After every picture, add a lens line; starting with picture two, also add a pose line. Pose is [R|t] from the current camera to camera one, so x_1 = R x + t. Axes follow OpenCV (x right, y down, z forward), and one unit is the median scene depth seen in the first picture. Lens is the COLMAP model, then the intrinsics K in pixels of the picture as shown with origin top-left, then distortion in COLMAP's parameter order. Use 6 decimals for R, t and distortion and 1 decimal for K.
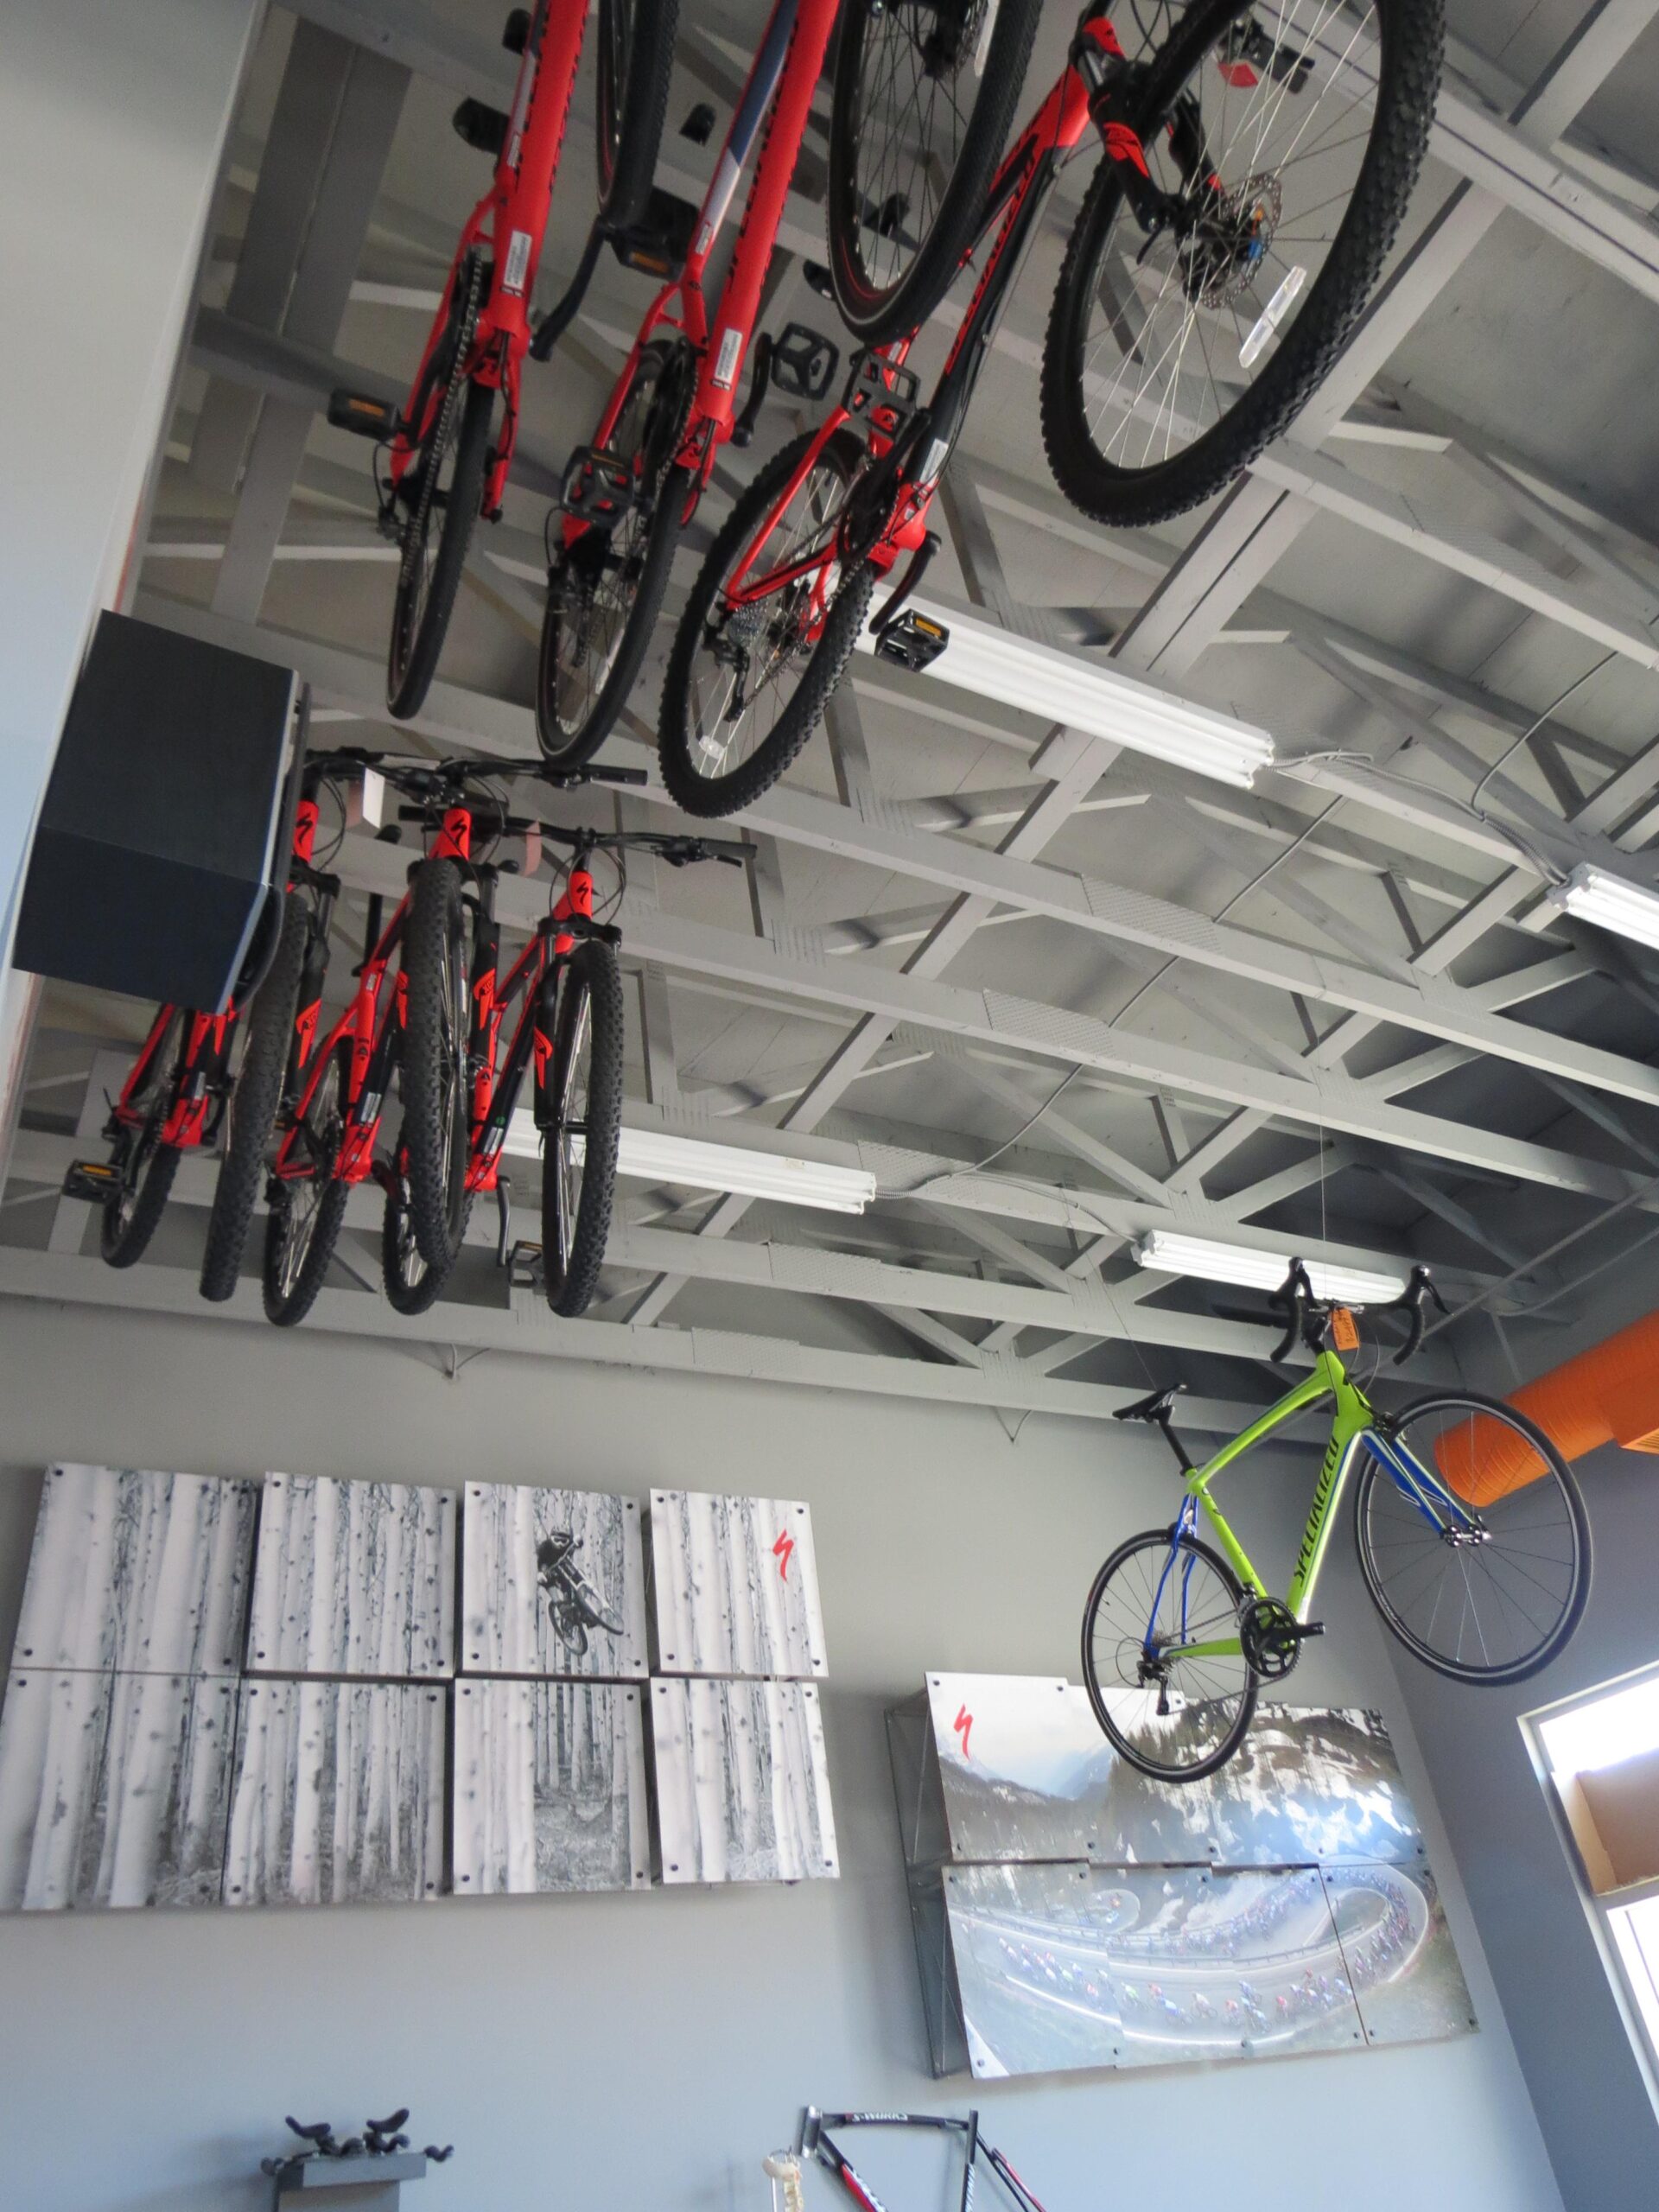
lens RADIAL K [[1591.2, 0, 828.4], [0, 1591.2, 1105.2], [0, 0, 1]] dist [-0.024669, 0.004152]
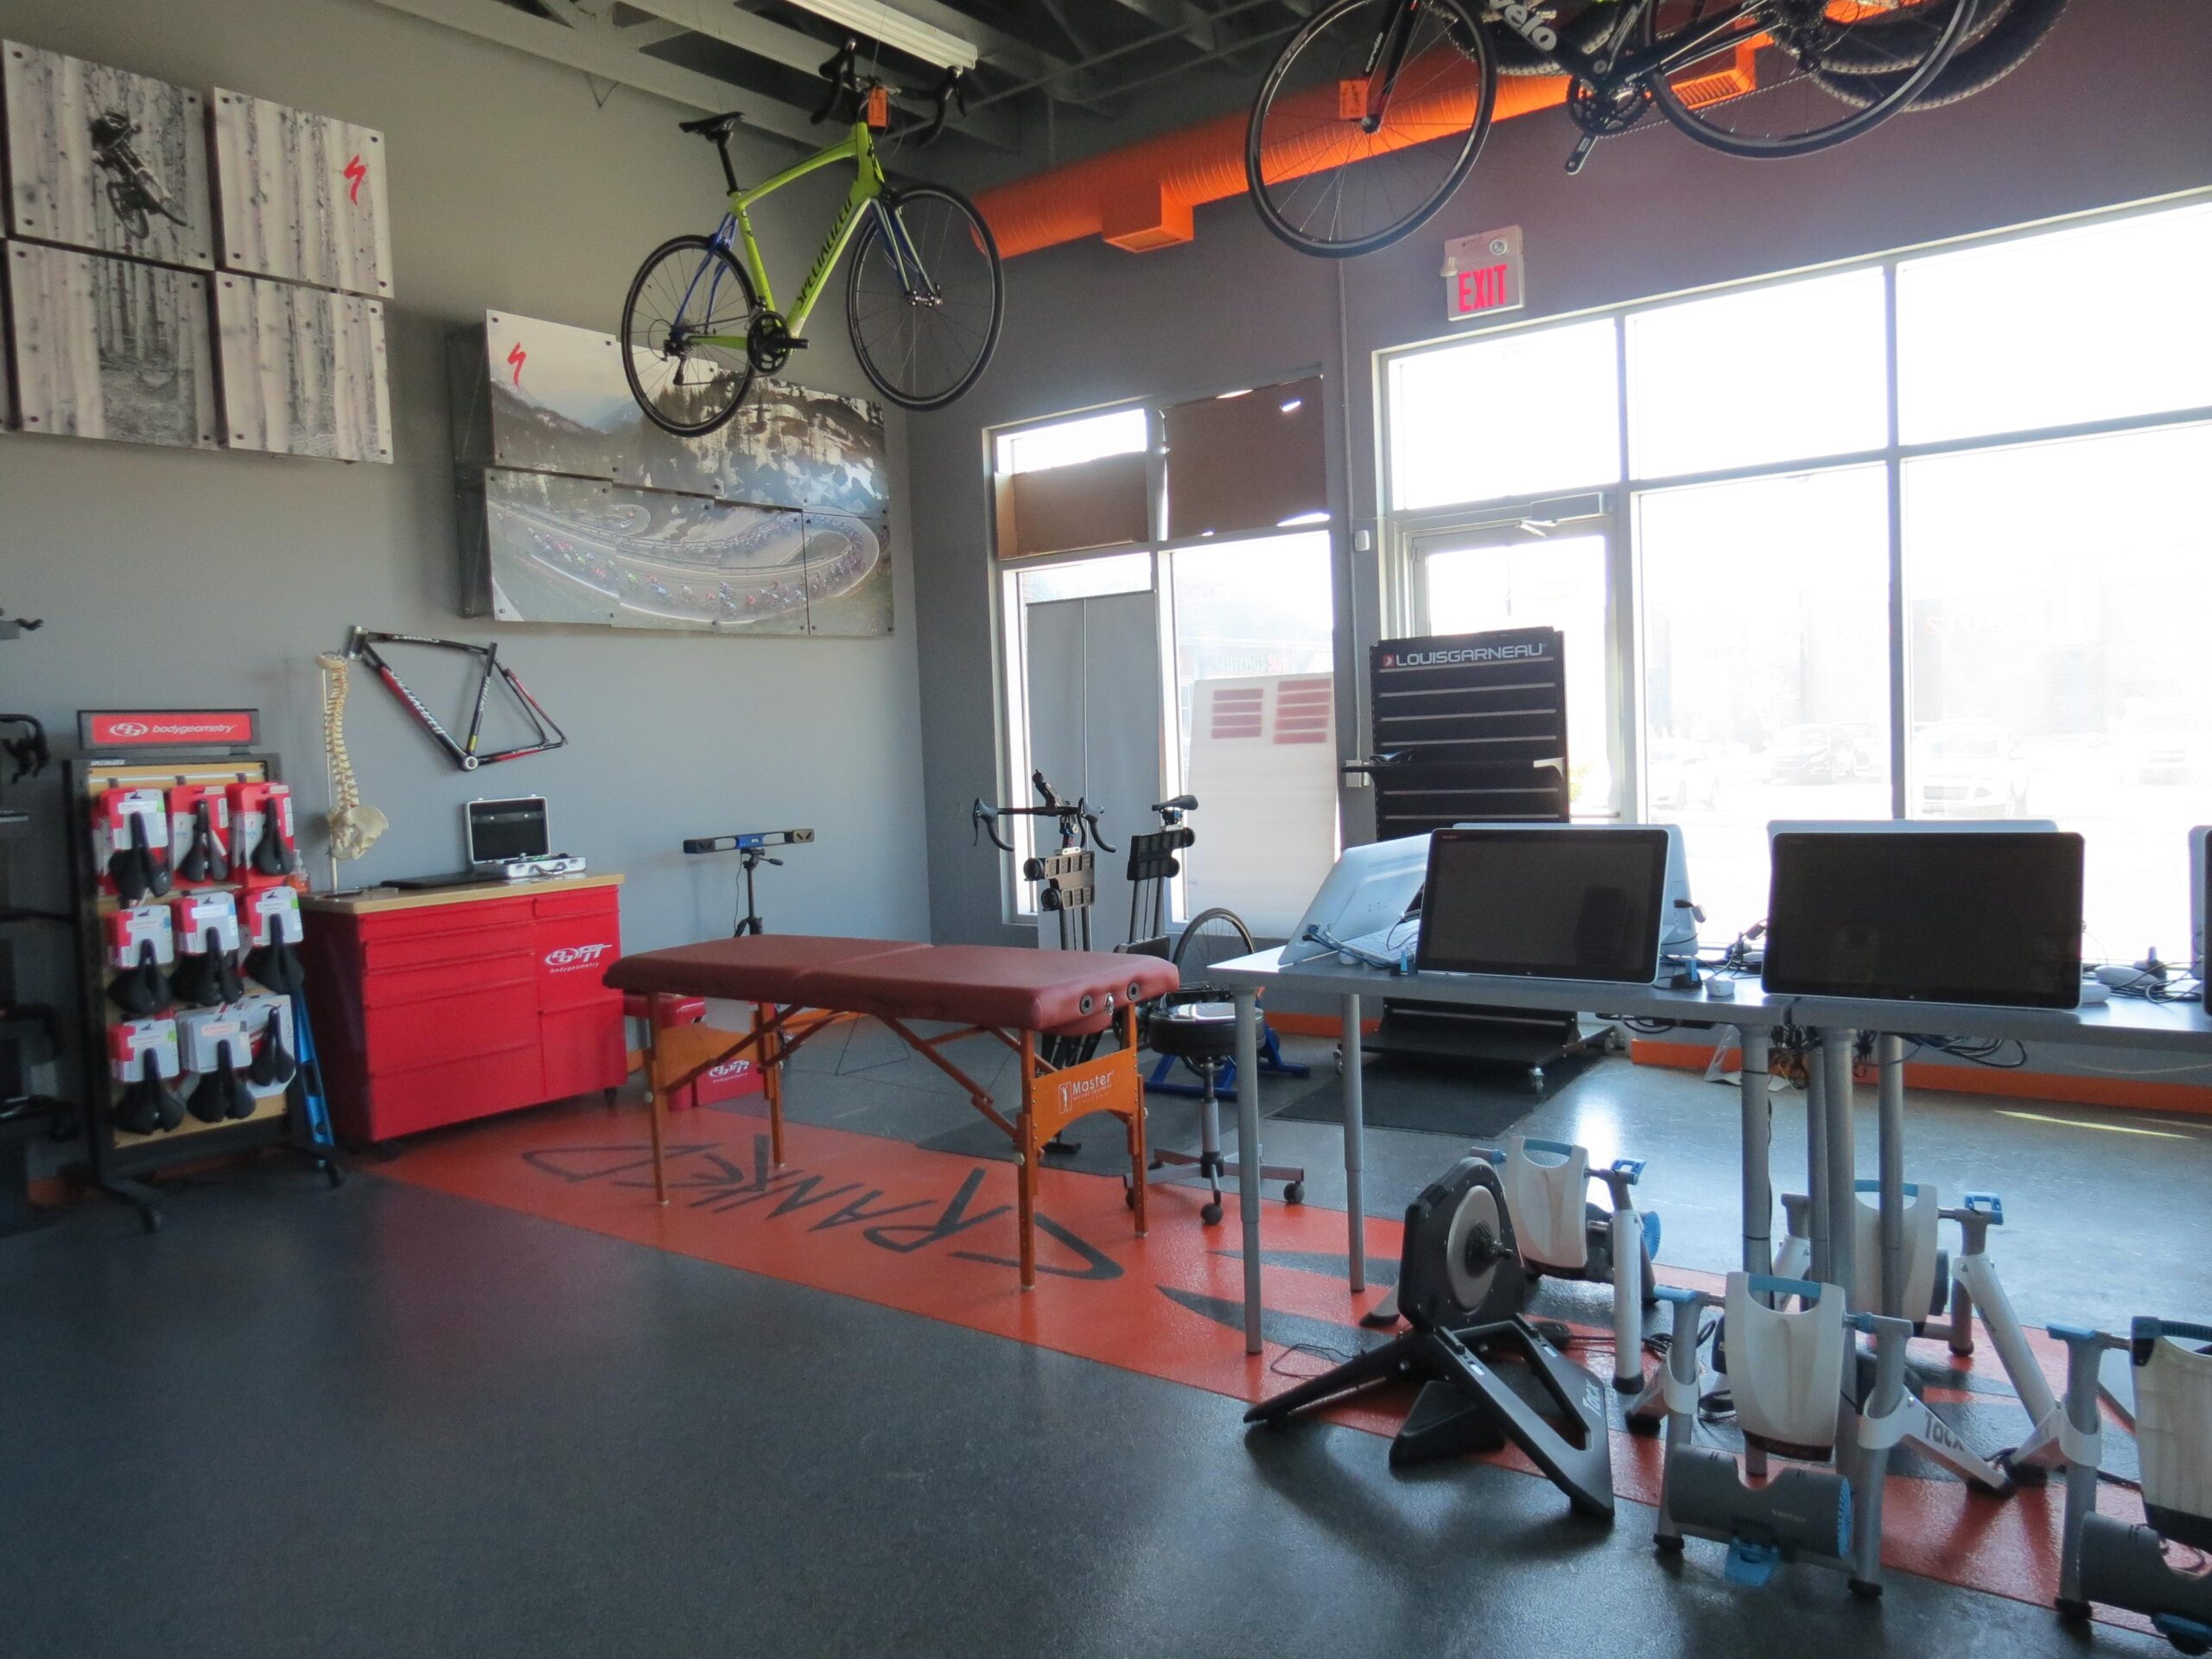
lens RADIAL K [[1591.2, 0, 1103.6], [0, 1591.2, 827.8], [0, 0, 1]] dist [-0.024669, 0.004152]
pose [[0.905642, 0.052850, 0.420737, 0.005030], [-0.297784, 0.785646, 0.542296, -0.104333], [-0.301890, -0.616415, 0.727252, -0.201664]]
